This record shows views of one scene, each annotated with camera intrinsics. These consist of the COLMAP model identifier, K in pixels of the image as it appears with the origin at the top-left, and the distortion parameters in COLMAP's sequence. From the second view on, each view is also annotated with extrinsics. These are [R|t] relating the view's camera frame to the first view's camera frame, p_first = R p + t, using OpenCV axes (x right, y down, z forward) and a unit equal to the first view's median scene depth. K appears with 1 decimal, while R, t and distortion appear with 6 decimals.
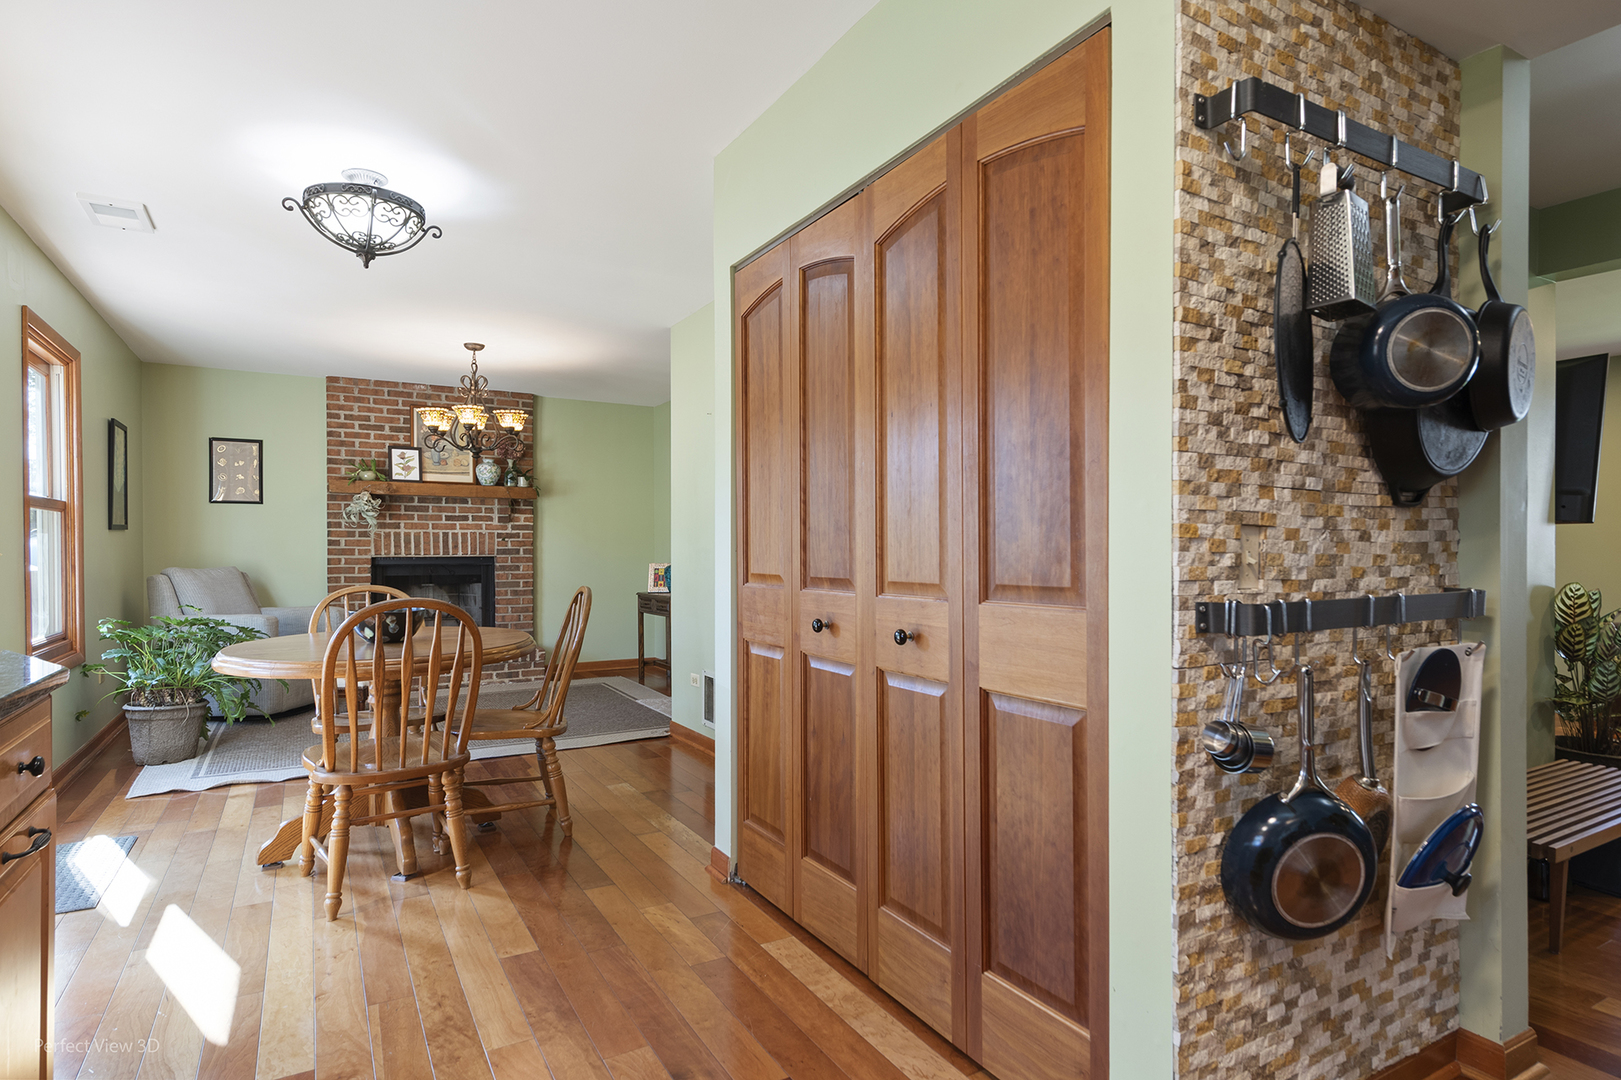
lens RADIAL K [[817.8, 0, 815.8], [0, 817.8, 560.8], [0, 0, 1]] dist [0.005663, -0.000319]
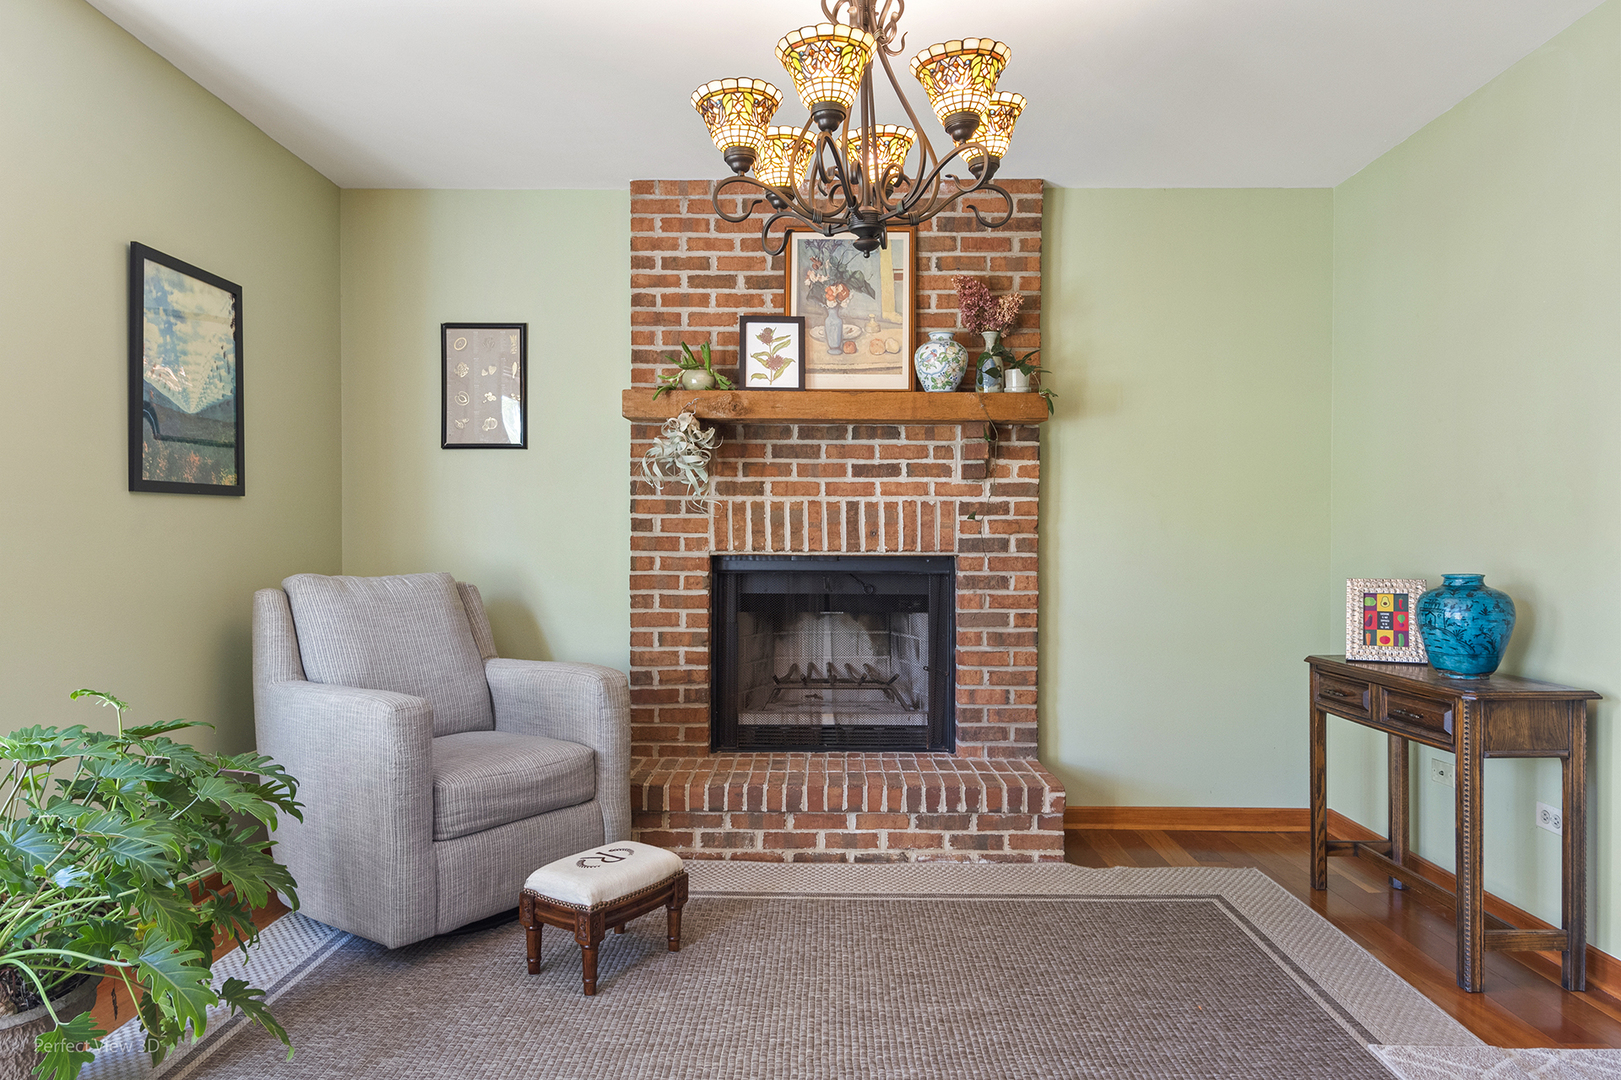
lens RADIAL K [[1024.7, 0, 810.5], [0, 1024.7, 540.0], [0, 0, 1]] dist [0.004820, 0.000188]
pose [[0.852969, 0.003203, -0.521952, -0.178342], [-0.012118, 0.999833, -0.013668, -0.005652], [0.521821, 0.017983, 0.852865, 0.512131]]
